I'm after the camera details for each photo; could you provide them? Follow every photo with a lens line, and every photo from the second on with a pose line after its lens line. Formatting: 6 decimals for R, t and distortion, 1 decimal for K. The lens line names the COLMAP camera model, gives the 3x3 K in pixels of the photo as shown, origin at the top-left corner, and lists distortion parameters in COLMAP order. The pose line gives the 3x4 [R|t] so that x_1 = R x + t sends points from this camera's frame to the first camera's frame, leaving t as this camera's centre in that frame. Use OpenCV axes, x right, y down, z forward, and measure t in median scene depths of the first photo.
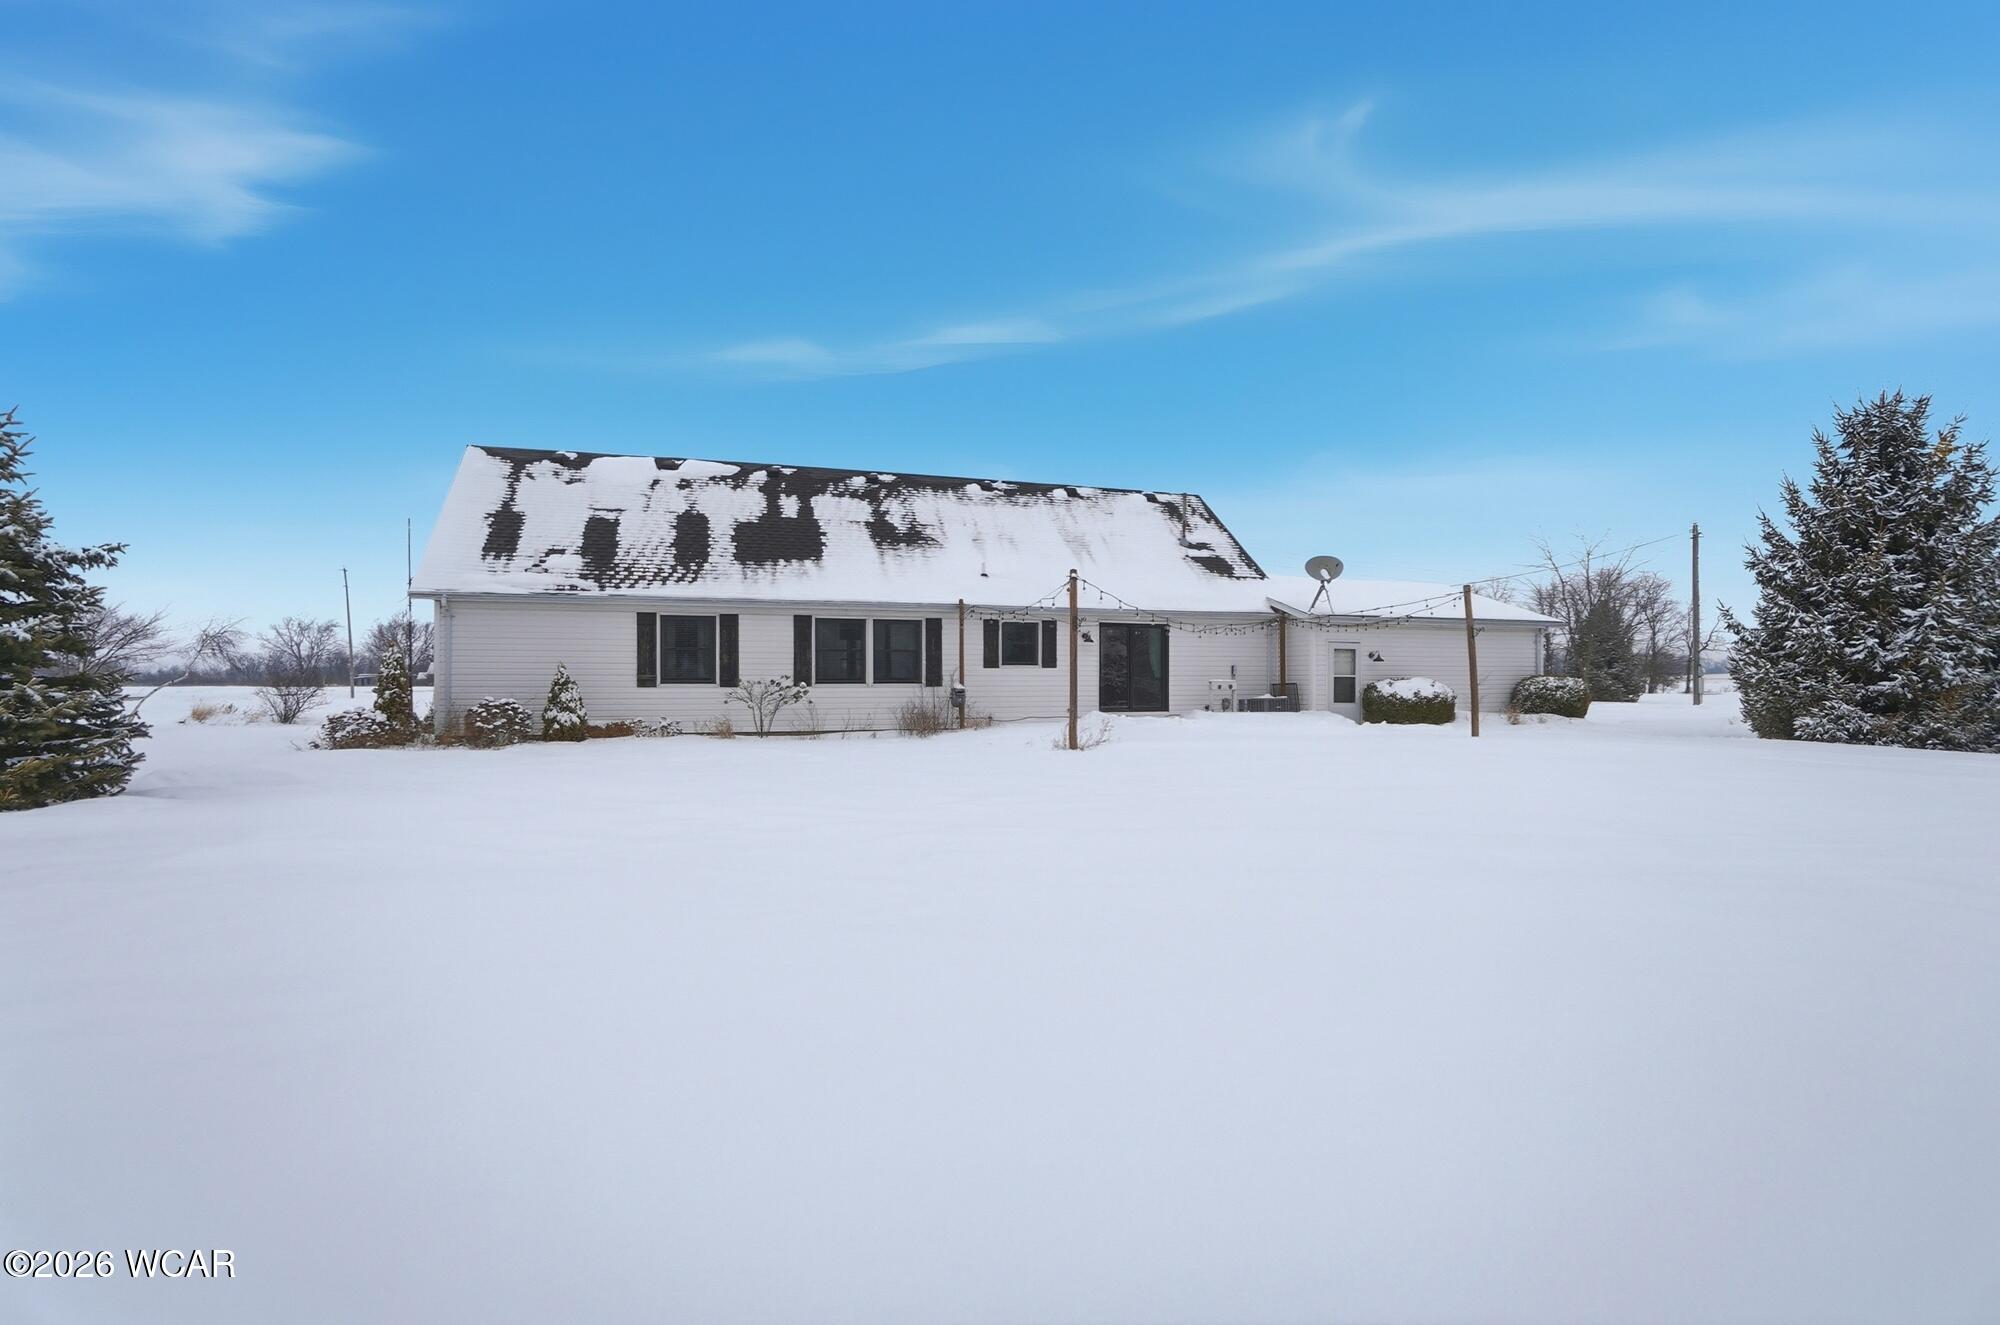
lens RADIAL K [[893.9, 0, 991.0], [0, 893.9, 674.9], [0, 0, 1]] dist [-0.072261, 0.029761]
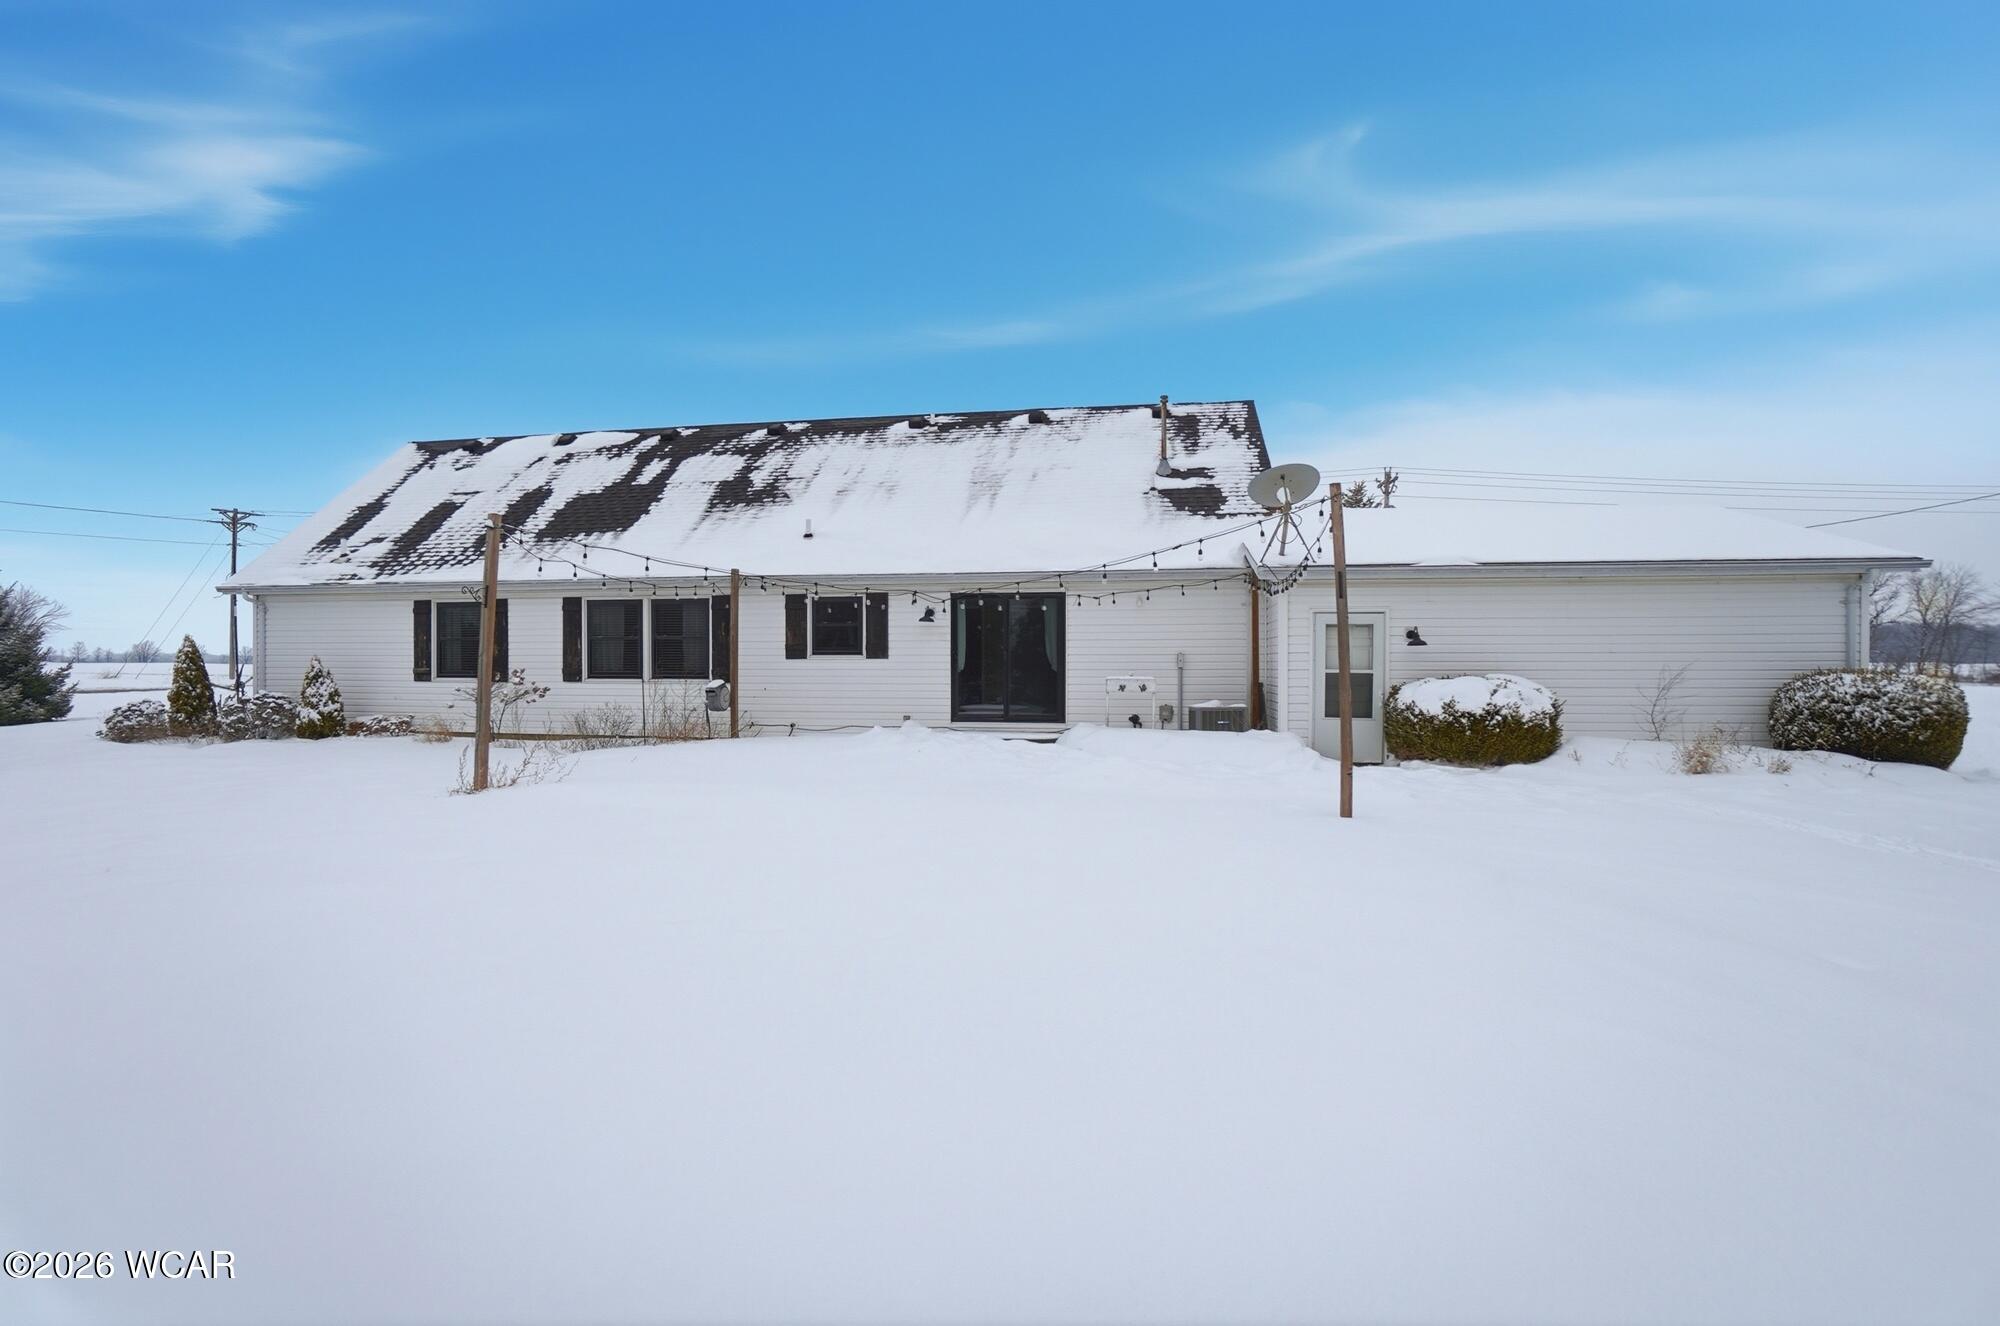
lens RADIAL K [[893.9, 0, 991.0], [0, 893.9, 675.4], [0, 0, 1]] dist [-0.072261, 0.029761]
pose [[0.889145, 0.005641, -0.457592, 0.473912], [-0.000066, 0.999926, 0.012199, -0.003186], [0.457626, -0.010816, 0.889079, 0.404225]]
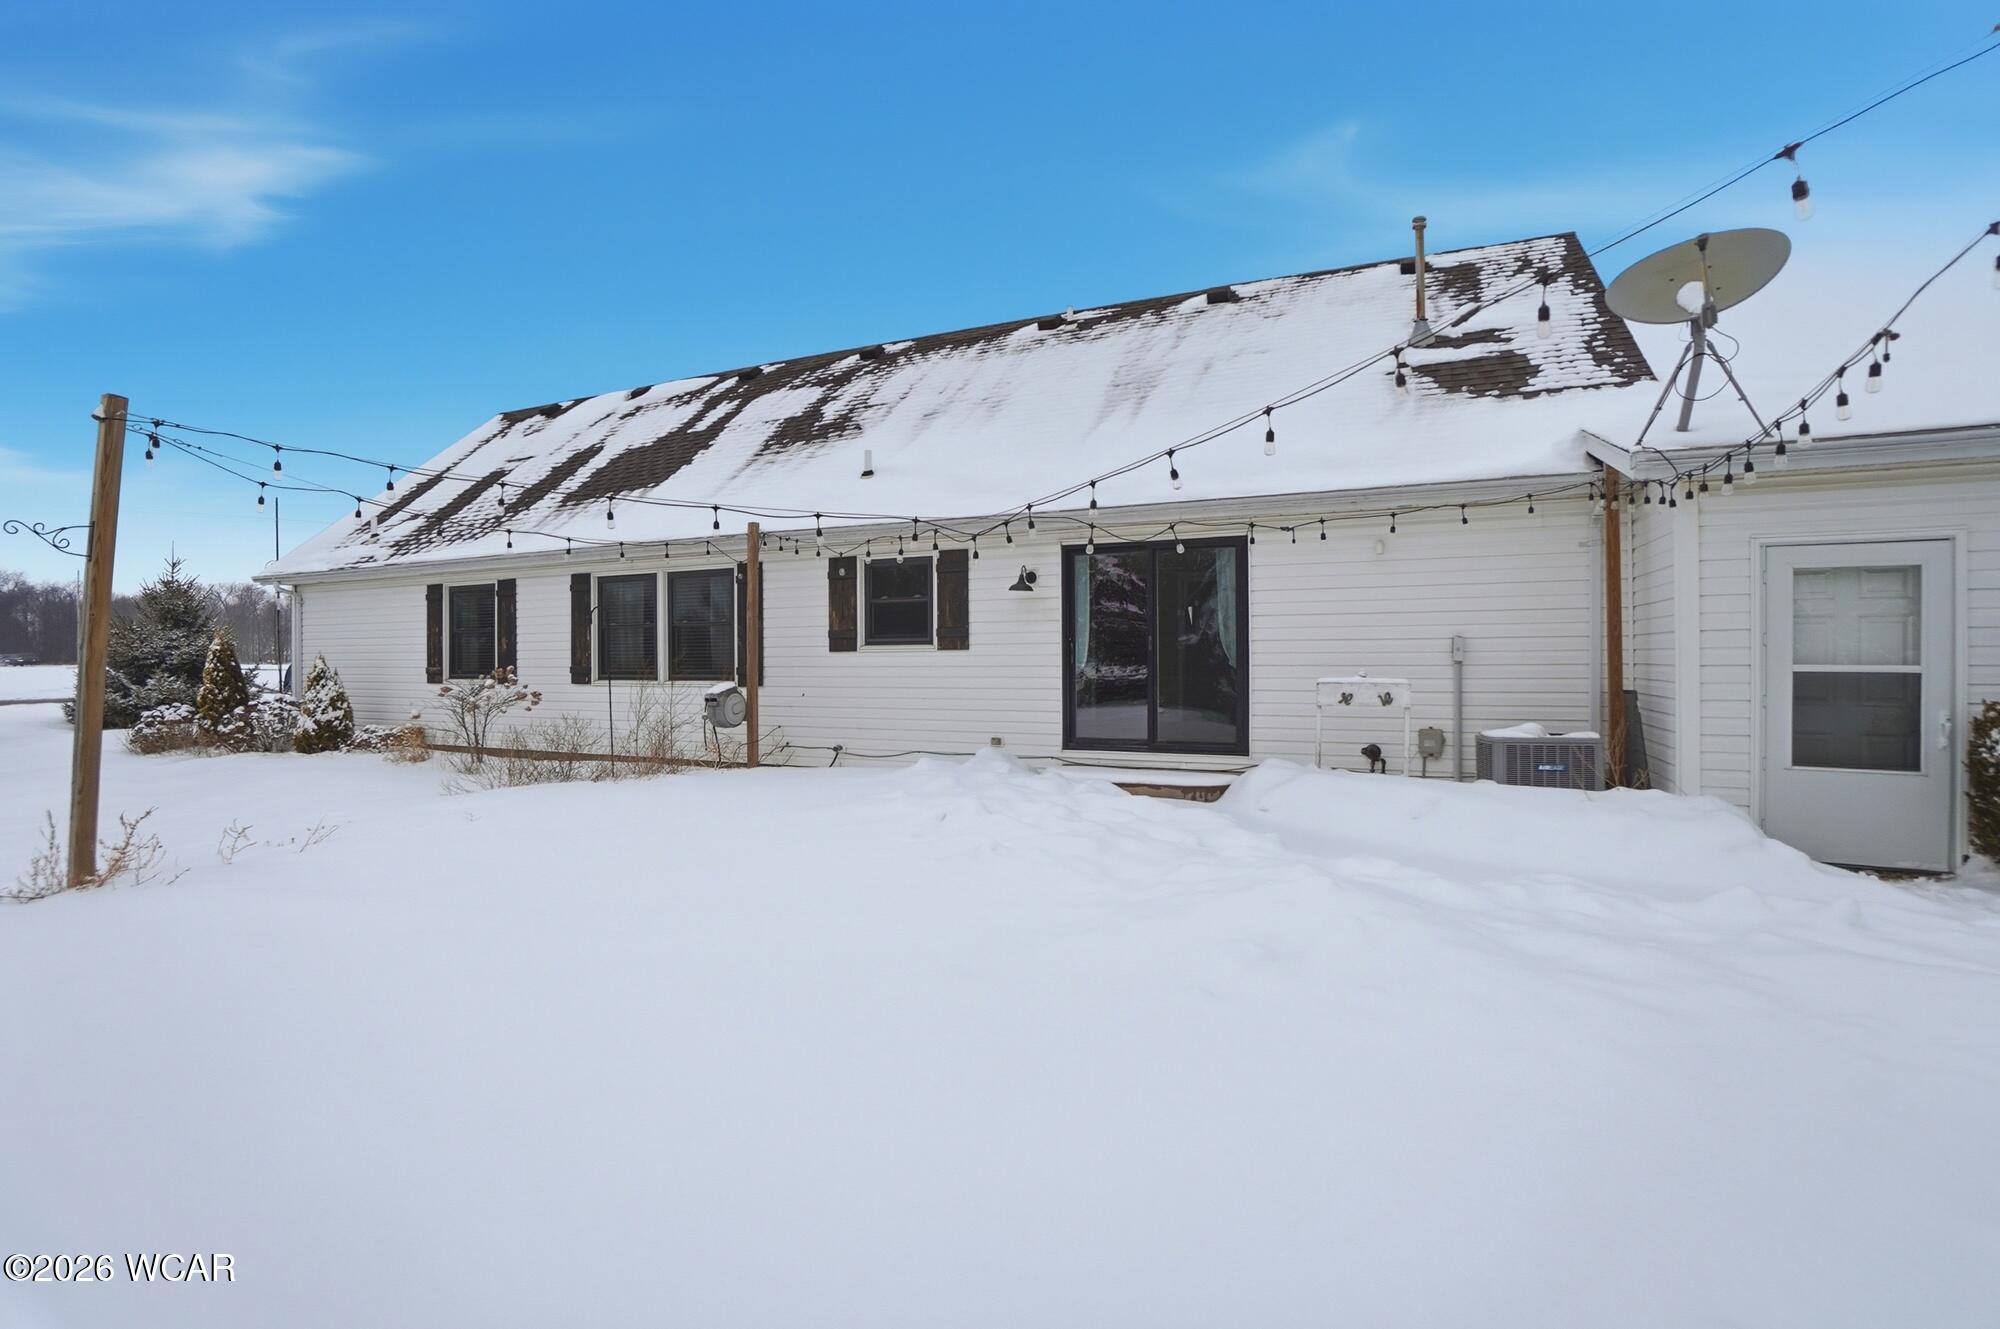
lens RADIAL K [[893.9, 0, 991.0], [0, 893.9, 676.9], [0, 0, 1]] dist [-0.072261, 0.029761]
pose [[0.742478, 0.007130, -0.669832, 0.394309], [0.005224, 0.999851, 0.016433, -0.001485], [0.669850, -0.015701, 0.742331, 0.663693]]
